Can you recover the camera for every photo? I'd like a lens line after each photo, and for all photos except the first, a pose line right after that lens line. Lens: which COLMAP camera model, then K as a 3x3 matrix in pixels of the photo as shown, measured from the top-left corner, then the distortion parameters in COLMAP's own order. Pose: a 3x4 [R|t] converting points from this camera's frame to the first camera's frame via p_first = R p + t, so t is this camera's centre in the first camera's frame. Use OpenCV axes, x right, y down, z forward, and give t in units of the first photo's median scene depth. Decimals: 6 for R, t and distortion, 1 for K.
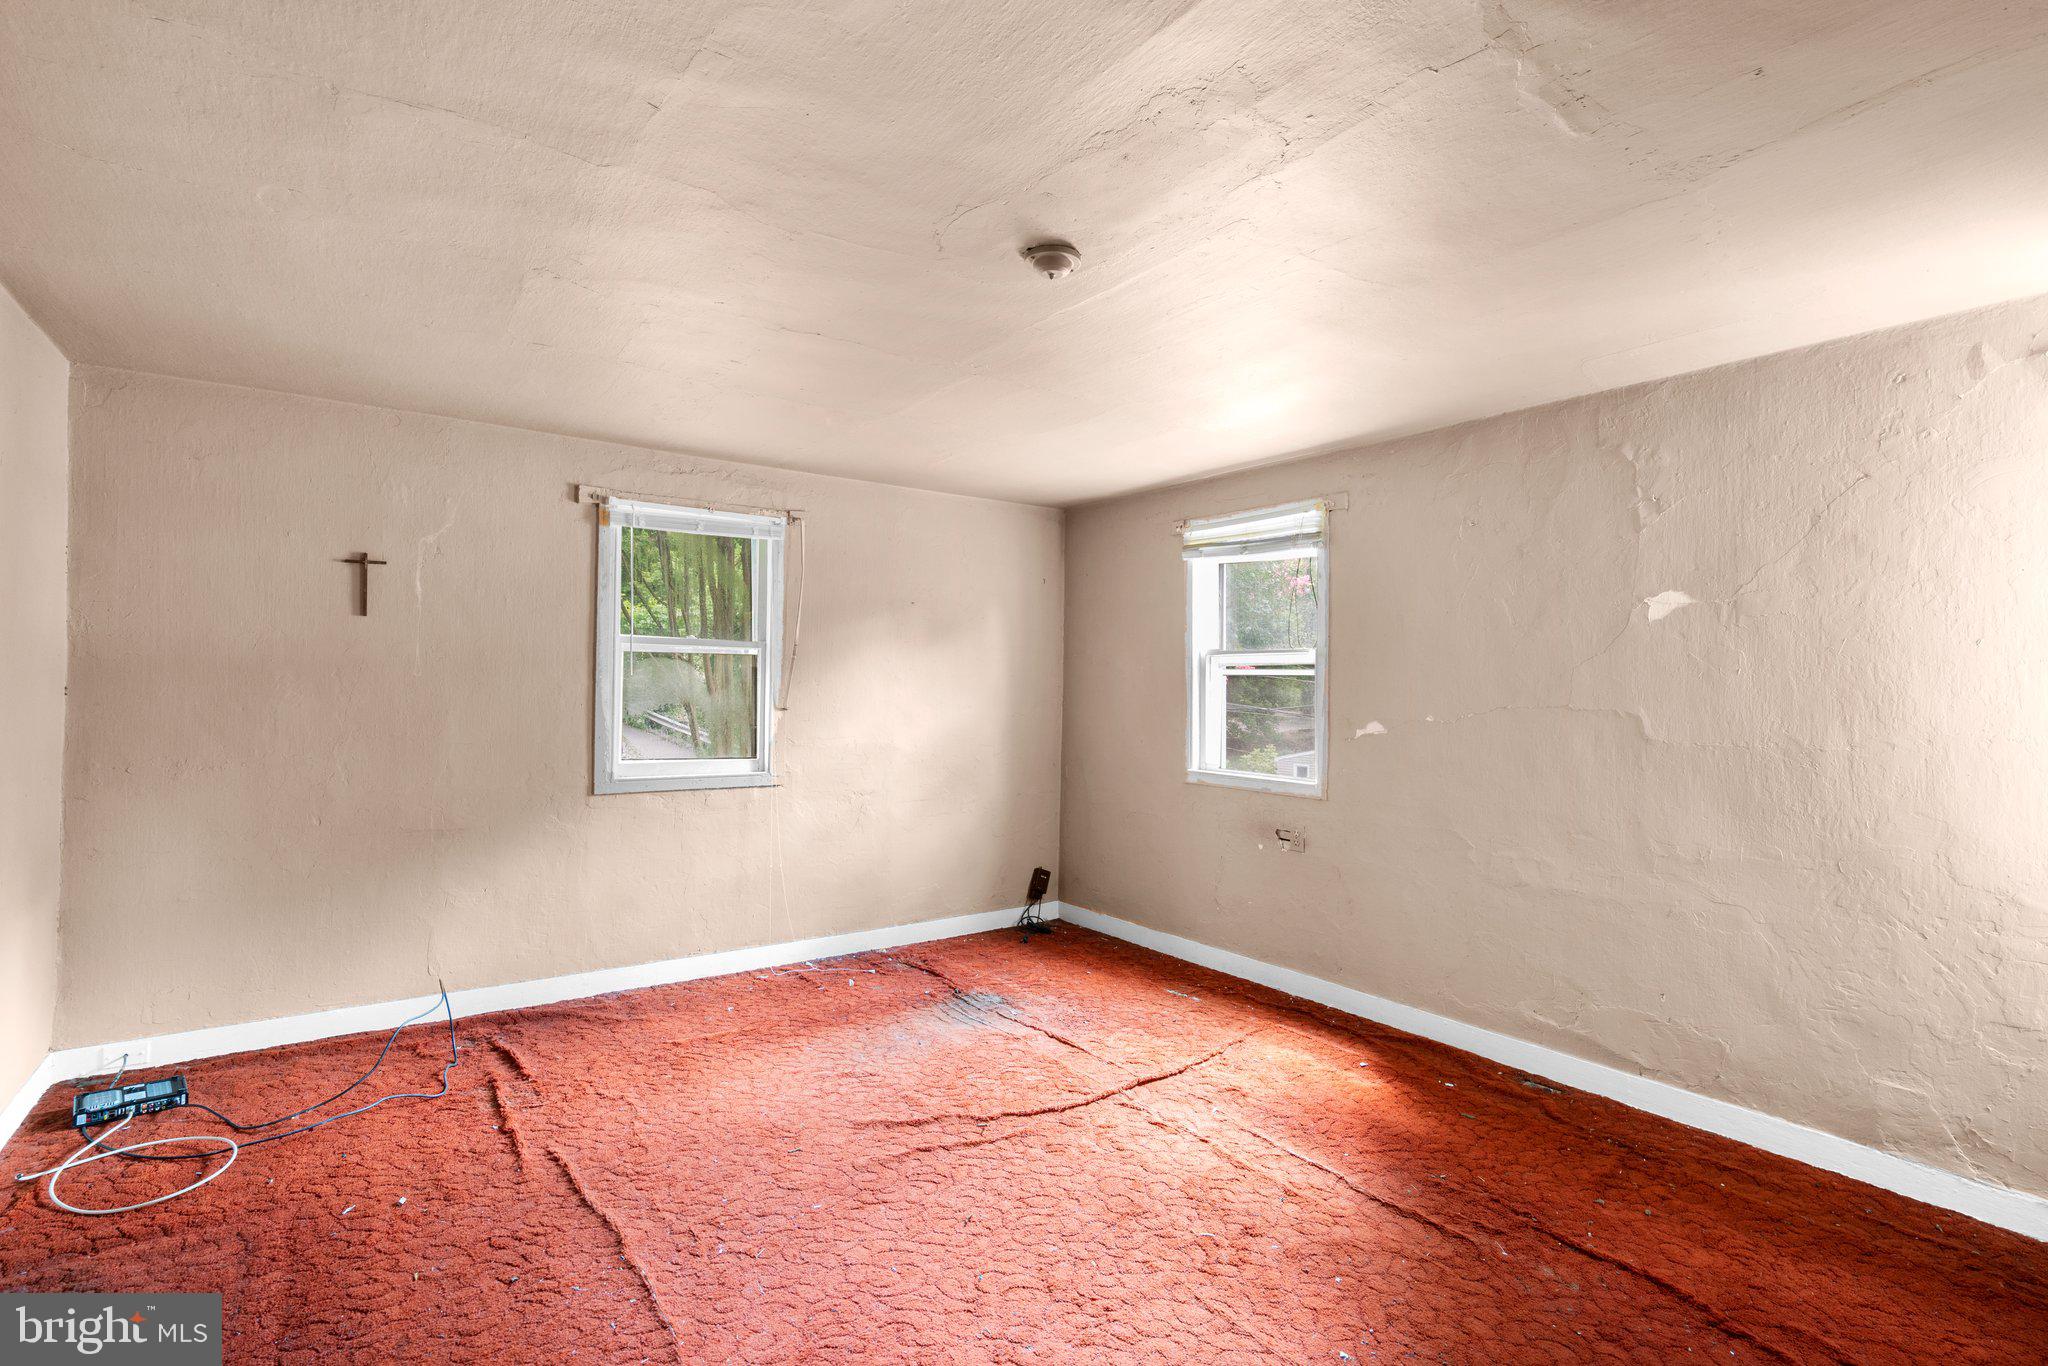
lens RADIAL K [[927.1, 0, 1012.2], [0, 927.1, 683.5], [0, 0, 1]] dist [-0.008738, 0.002038]
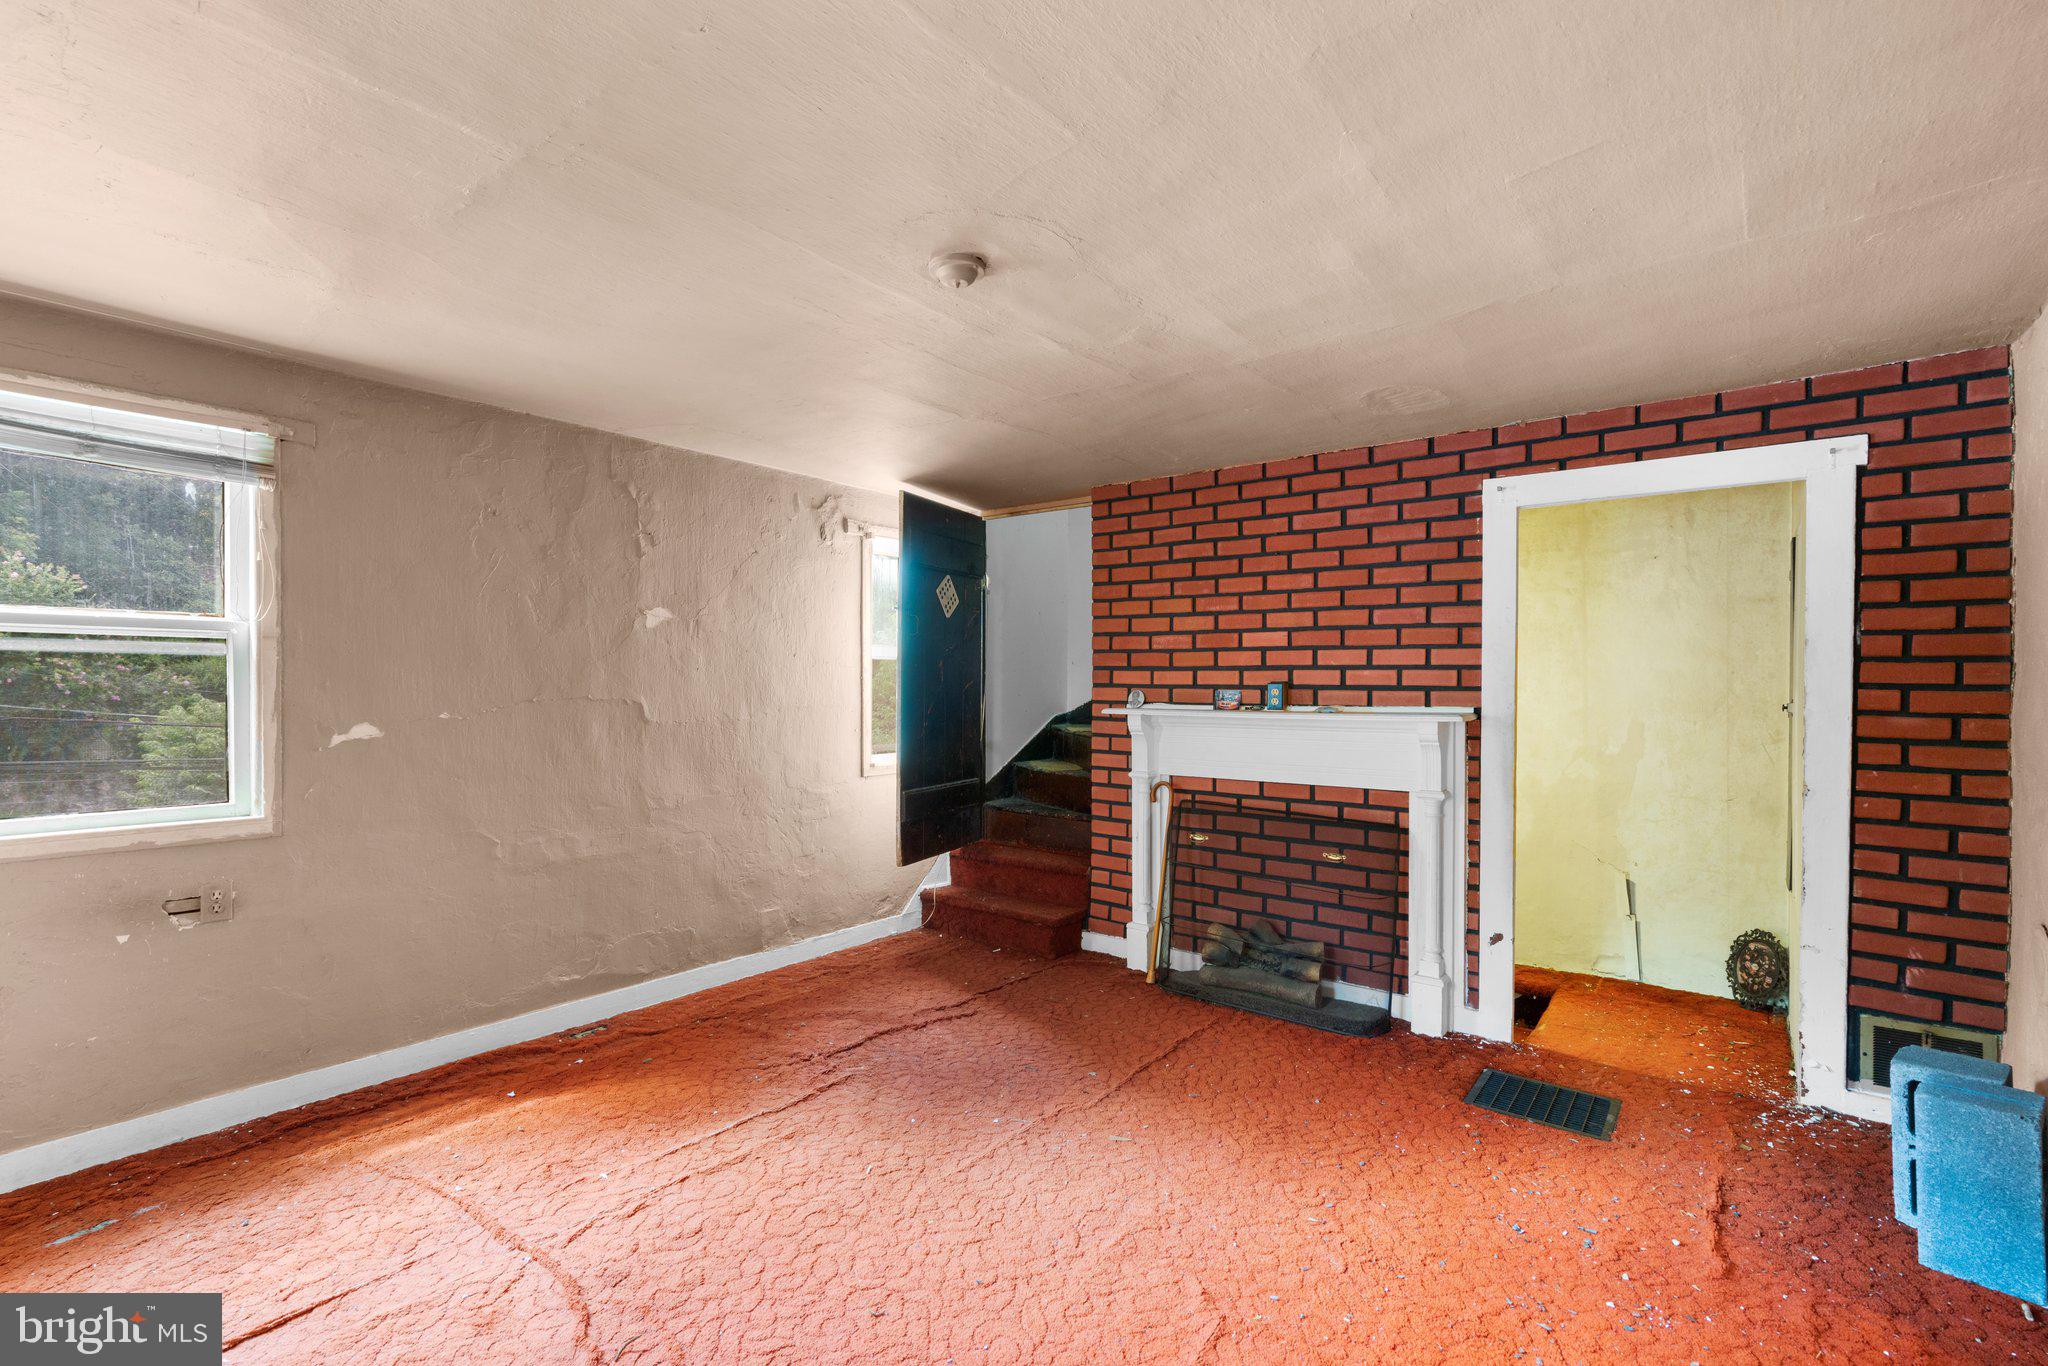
lens RADIAL K [[927.1, 0, 1009.4], [0, 927.1, 701.8], [0, 0, 1]] dist [-0.008738, 0.002038]
pose [[-0.261783, -0.036814, 0.964424, -0.688883], [-0.013450, 0.999314, 0.034495, -0.017510], [-0.965033, -0.003941, -0.262098, 0.852678]]
